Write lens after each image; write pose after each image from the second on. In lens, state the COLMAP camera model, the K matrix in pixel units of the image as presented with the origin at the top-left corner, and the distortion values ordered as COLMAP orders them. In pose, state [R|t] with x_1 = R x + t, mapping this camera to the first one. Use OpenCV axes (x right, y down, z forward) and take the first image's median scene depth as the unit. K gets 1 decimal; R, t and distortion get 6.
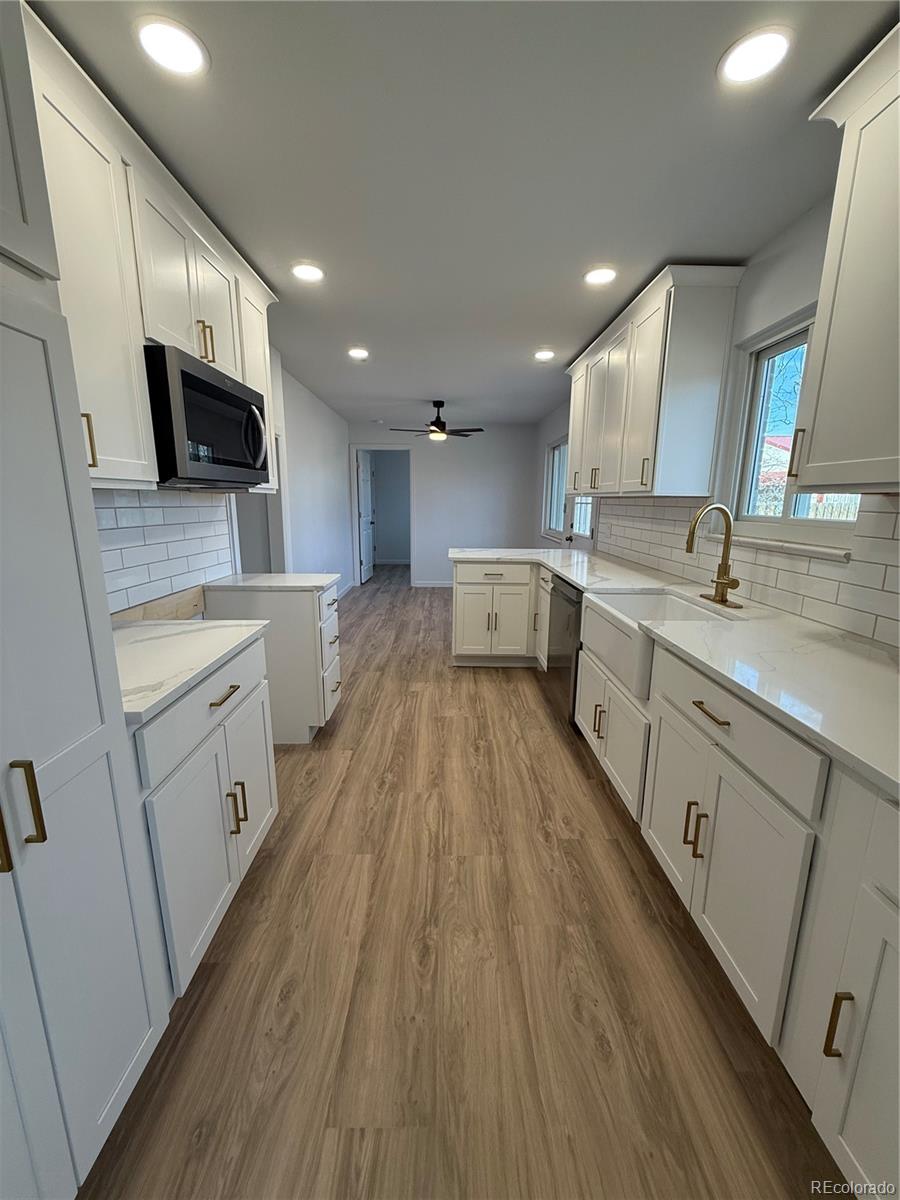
lens RADIAL K [[479.0, 0, 449.1], [0, 479.0, 600.5], [0, 0, 1]] dist [0.004632, 0.000364]
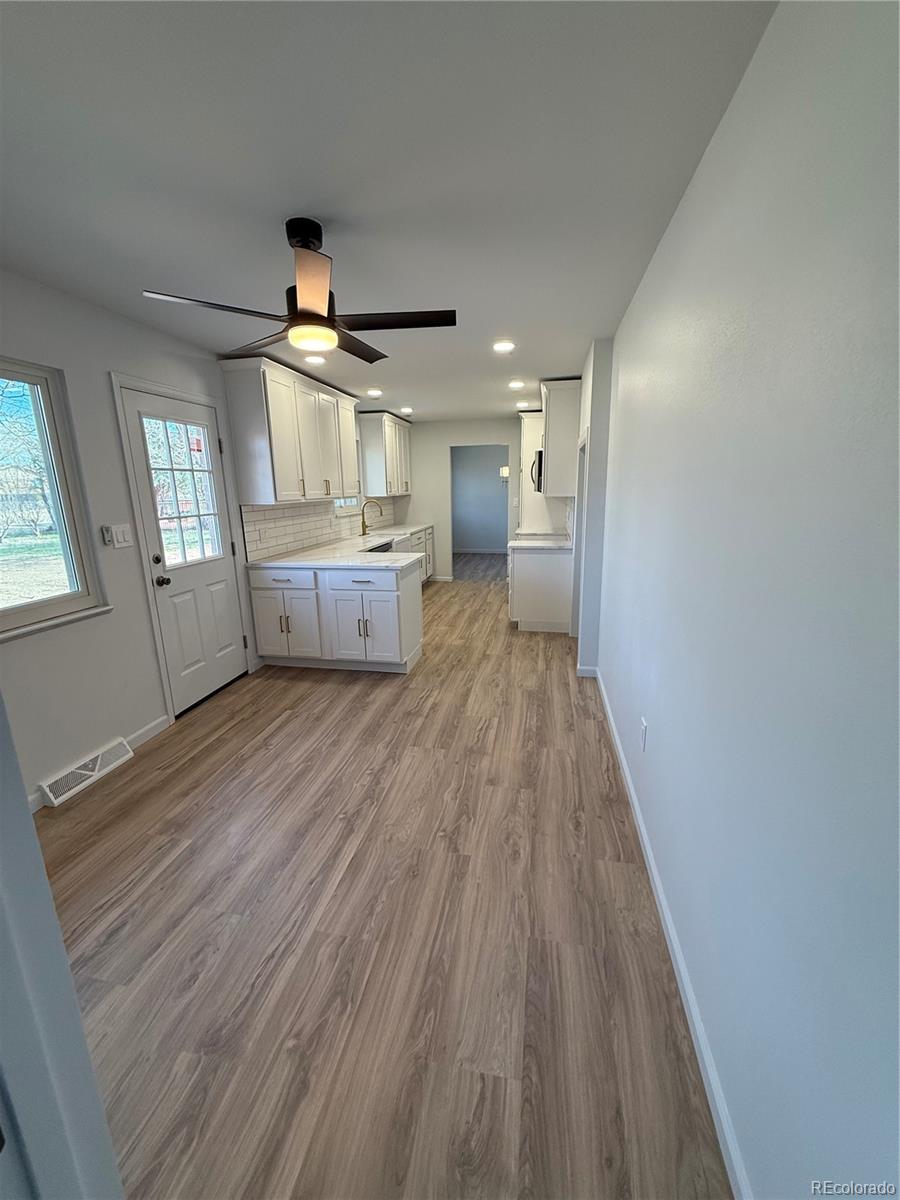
lens RADIAL K [[479.0, 0, 450.2], [0, 479.0, 598.9], [0, 0, 1]] dist [0.004632, 0.000364]
pose [[-0.980212, -0.034192, 0.194976, -0.260152], [0.052583, 0.904606, 0.422994, -0.428798], [-0.190839, 0.424876, -0.884907, 1.852011]]
